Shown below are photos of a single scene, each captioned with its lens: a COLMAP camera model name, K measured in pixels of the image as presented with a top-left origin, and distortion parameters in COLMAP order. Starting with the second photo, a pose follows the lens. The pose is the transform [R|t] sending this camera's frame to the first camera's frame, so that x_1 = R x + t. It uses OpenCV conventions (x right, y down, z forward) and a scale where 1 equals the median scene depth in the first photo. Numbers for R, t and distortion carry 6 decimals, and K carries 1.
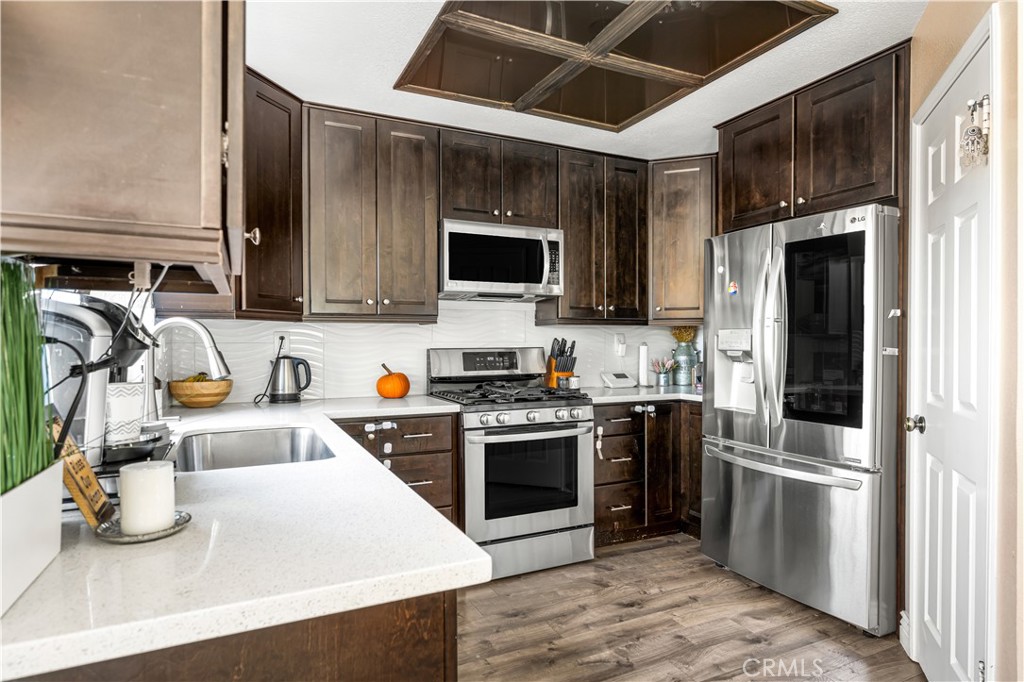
lens RADIAL K [[561.4, 0, 511.0], [0, 561.4, 347.9], [0, 0, 1]] dist [-0.001480, -0.000097]
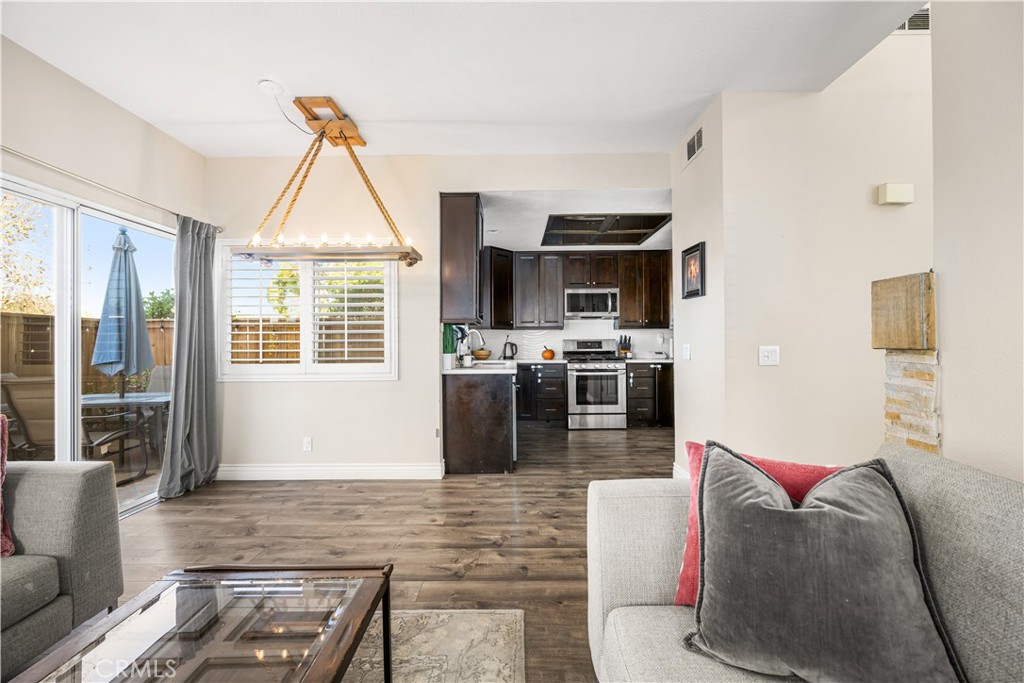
lens RADIAL K [[407.0, 0, 512.1], [0, 407.0, 340.7], [0, 0, 1]] dist [0.001037, 0.000066]
pose [[0.896960, -0.005245, -0.442080, 0.479674], [-0.001286, 0.999894, -0.014474, 0.034103], [0.442110, 0.013551, 0.896859, -0.756607]]
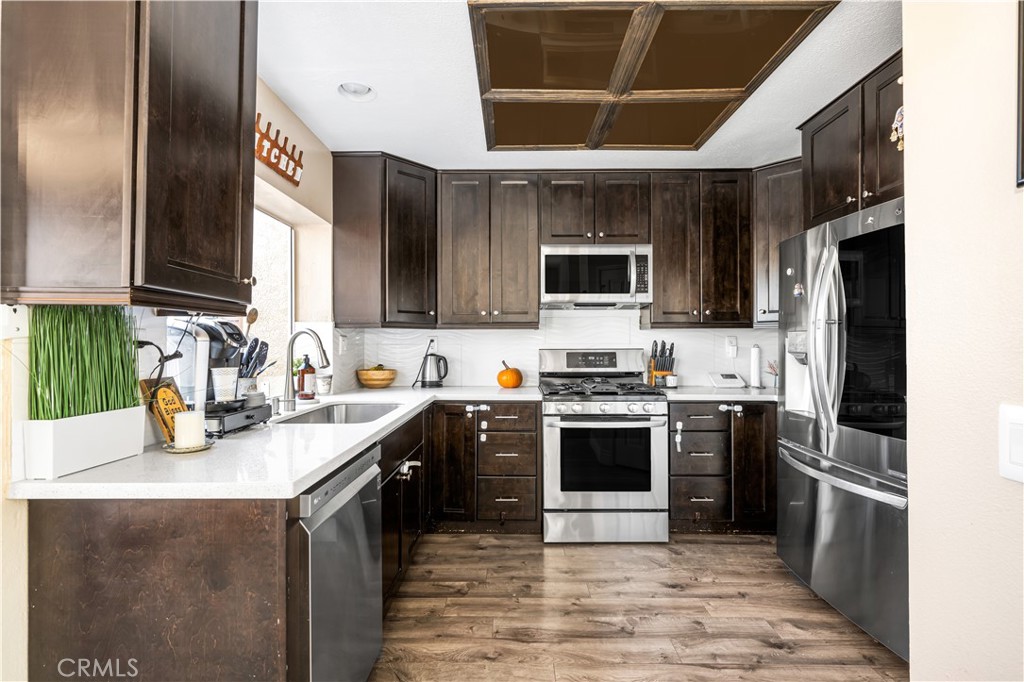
lens RADIAL K [[481.8, 0, 511.7], [0, 481.8, 341.5], [0, 0, 1]] dist [0.000495, -0.000142]
pose [[0.899425, -0.000431, -0.437074, 0.287105], [-0.005805, 0.999900, -0.012931, -0.001575], [0.437036, 0.014168, 0.899332, 0.015323]]
